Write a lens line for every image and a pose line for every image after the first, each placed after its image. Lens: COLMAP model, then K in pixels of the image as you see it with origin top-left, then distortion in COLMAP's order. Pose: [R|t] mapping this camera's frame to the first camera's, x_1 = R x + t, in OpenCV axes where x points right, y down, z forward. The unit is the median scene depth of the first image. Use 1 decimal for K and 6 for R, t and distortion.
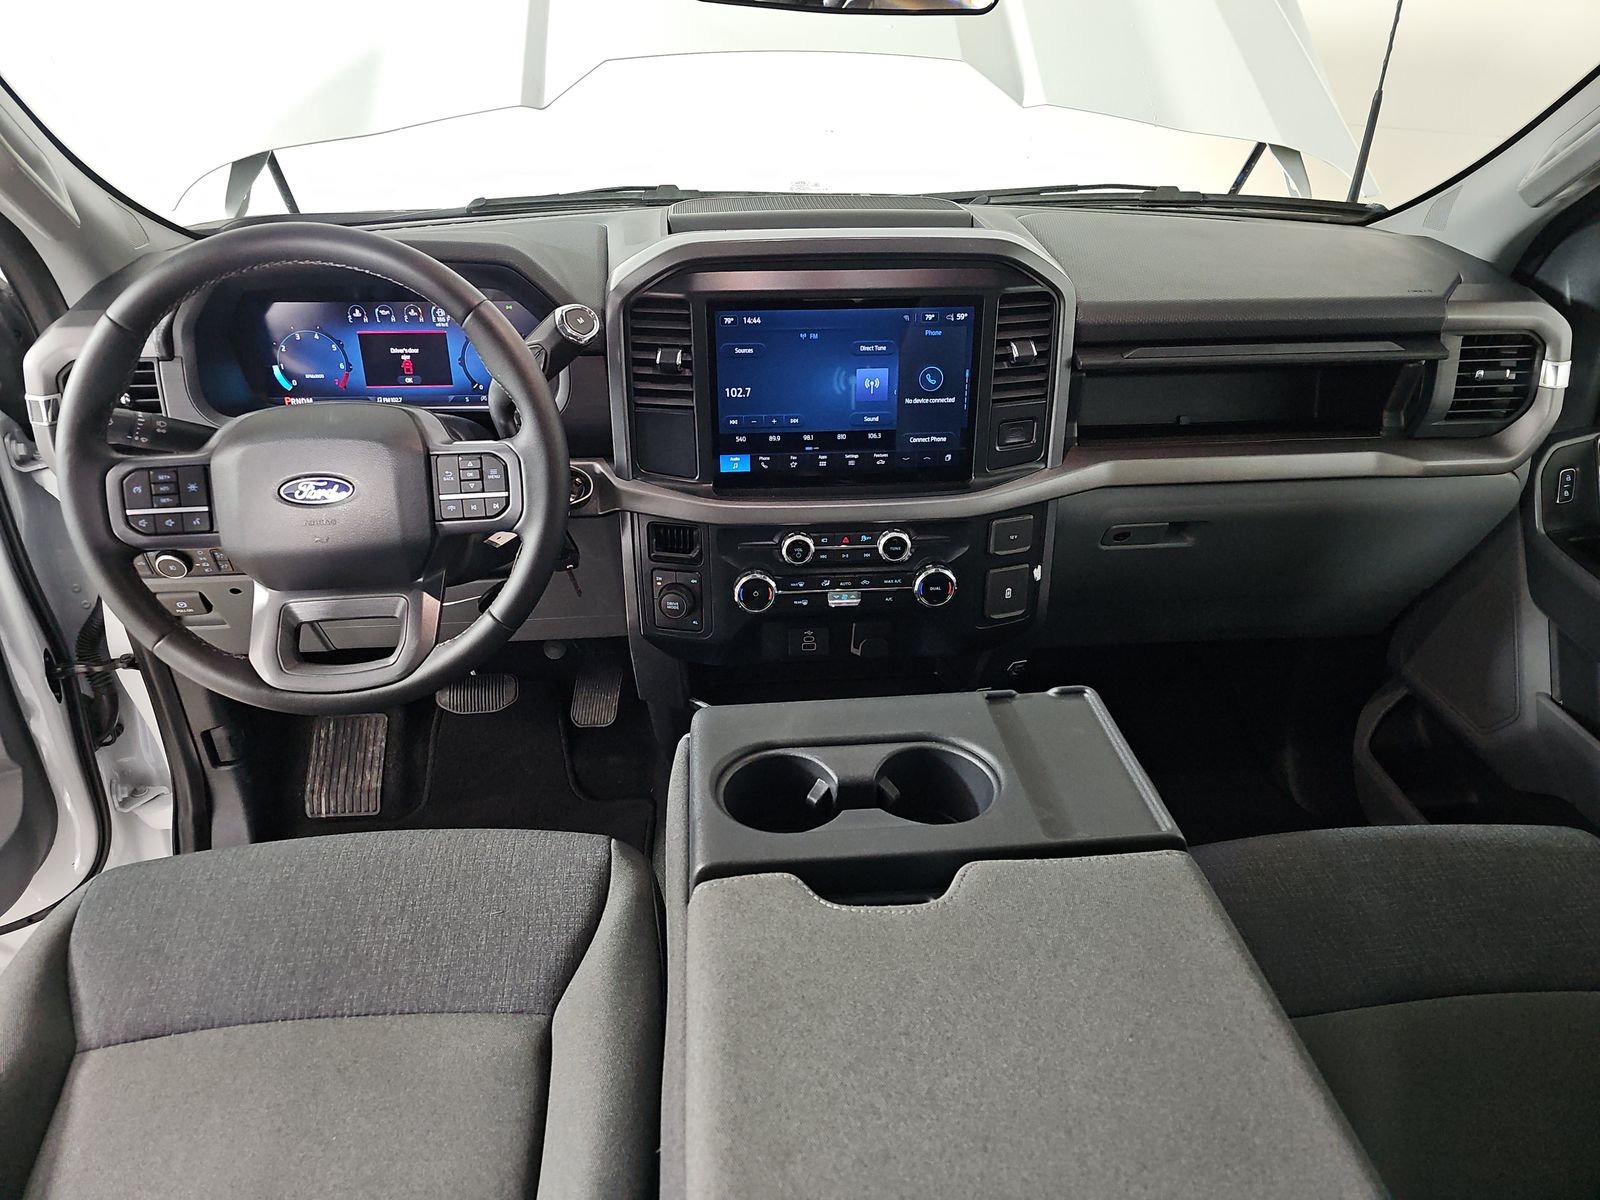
lens RADIAL K [[1043.4, 0, 800.0], [0, 1043.4, 600.0], [0, 0, 1]] dist [0.063520, -0.075713]
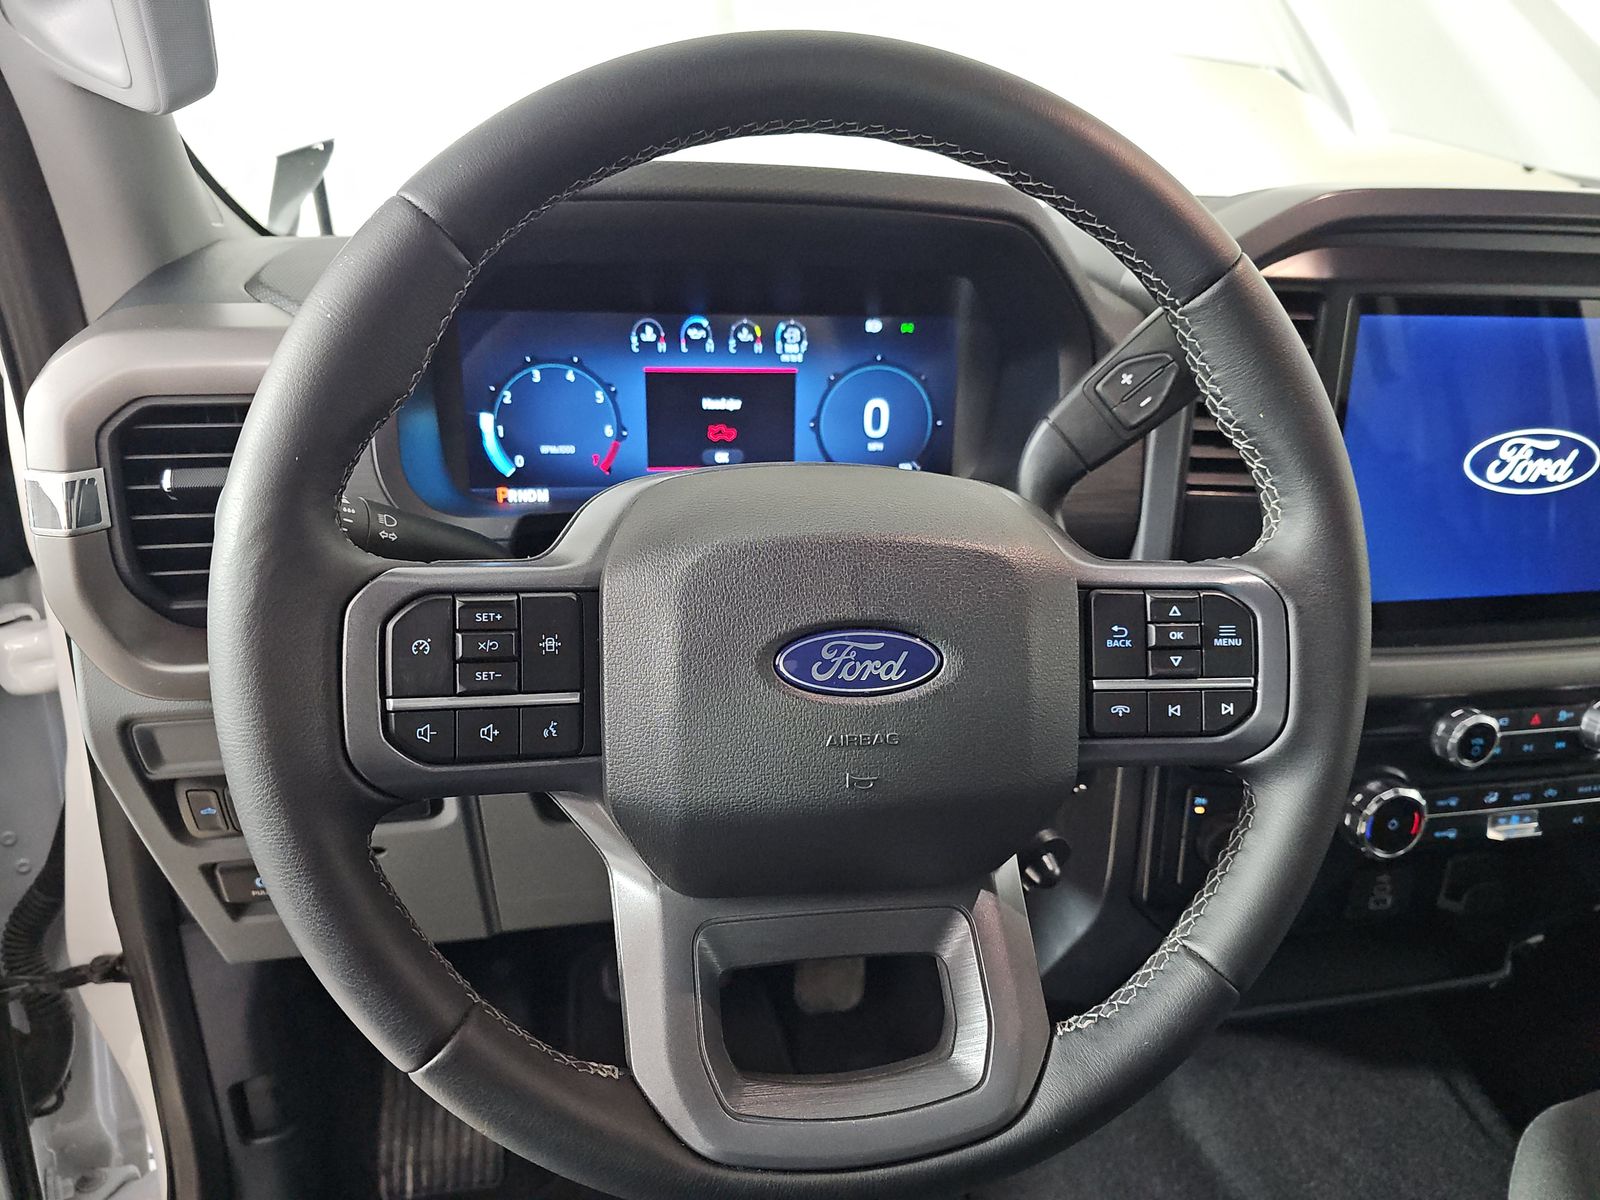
lens RADIAL K [[1043.2, 0, 801.6], [0, 1043.2, 635.0], [0, 0, 1]] dist [0.000385, -0.003259]
pose [[0.993113, -0.021947, 0.115087, -0.403377], [0.036714, 0.991119, -0.127810, -0.044274], [-0.111260, 0.131155, 0.985099, 0.473801]]
